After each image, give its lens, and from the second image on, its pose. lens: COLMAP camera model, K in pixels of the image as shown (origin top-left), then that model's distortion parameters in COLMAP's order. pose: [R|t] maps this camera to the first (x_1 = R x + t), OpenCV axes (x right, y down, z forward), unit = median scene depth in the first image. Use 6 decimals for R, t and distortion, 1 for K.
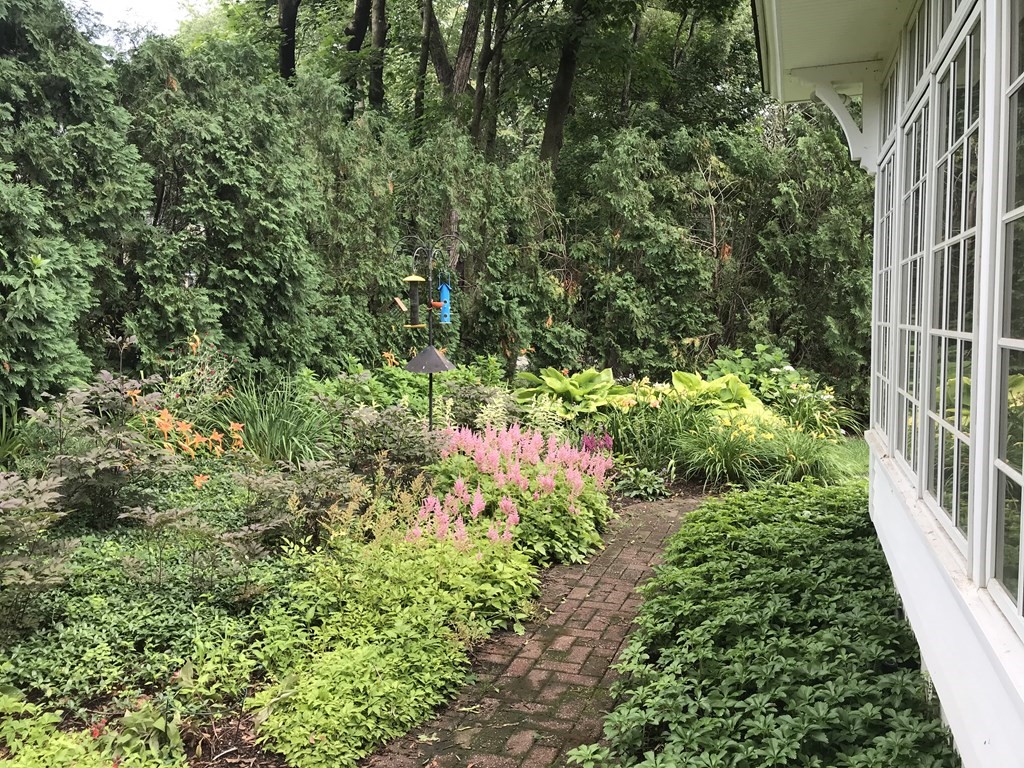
lens RADIAL K [[826.2, 0, 512.0], [0, 826.2, 384.0], [0, 0, 1]] dist [0.166542, -0.308987]
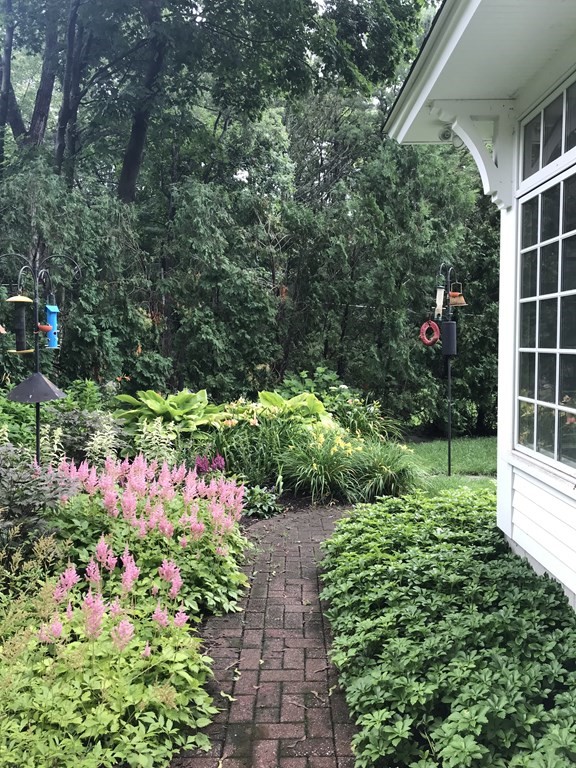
lens RADIAL K [[619.6, 0, 289.6], [0, 619.6, 375.3], [0, 0, 1]] dist [0.166542, -0.308987]
pose [[0.947080, -0.012975, 0.320735, -0.041972], [0.023873, 0.999263, -0.030067, -0.011380], [-0.320109, 0.036133, 0.946692, 0.172631]]
